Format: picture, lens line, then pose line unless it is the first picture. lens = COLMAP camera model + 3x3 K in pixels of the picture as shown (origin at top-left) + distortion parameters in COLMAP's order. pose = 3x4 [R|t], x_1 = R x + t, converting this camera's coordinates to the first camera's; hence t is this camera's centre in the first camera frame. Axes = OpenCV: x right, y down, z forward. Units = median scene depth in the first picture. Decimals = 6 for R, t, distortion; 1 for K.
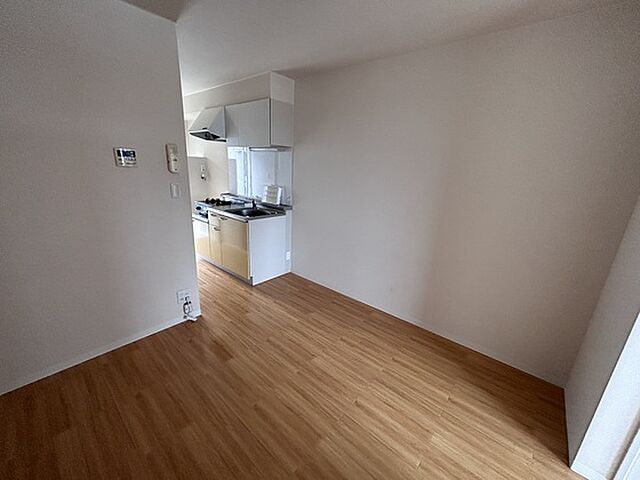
lens RADIAL K [[259.2, 0, 319.3], [0, 259.2, 234.9], [0, 0, 1]] dist [0.002421, -0.000680]
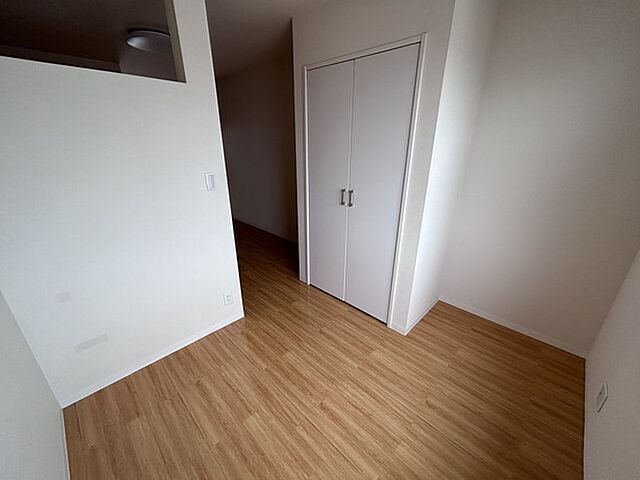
lens RADIAL K [[259.2, 0, 324.3], [0, 259.2, 245.6], [0, 0, 1]] dist [0.002421, -0.000680]
pose [[0.997069, -0.018848, -0.074149, -0.135264], [0.027947, 0.991931, 0.123658, -0.036832], [0.071220, -0.125368, 0.989551, 0.109887]]
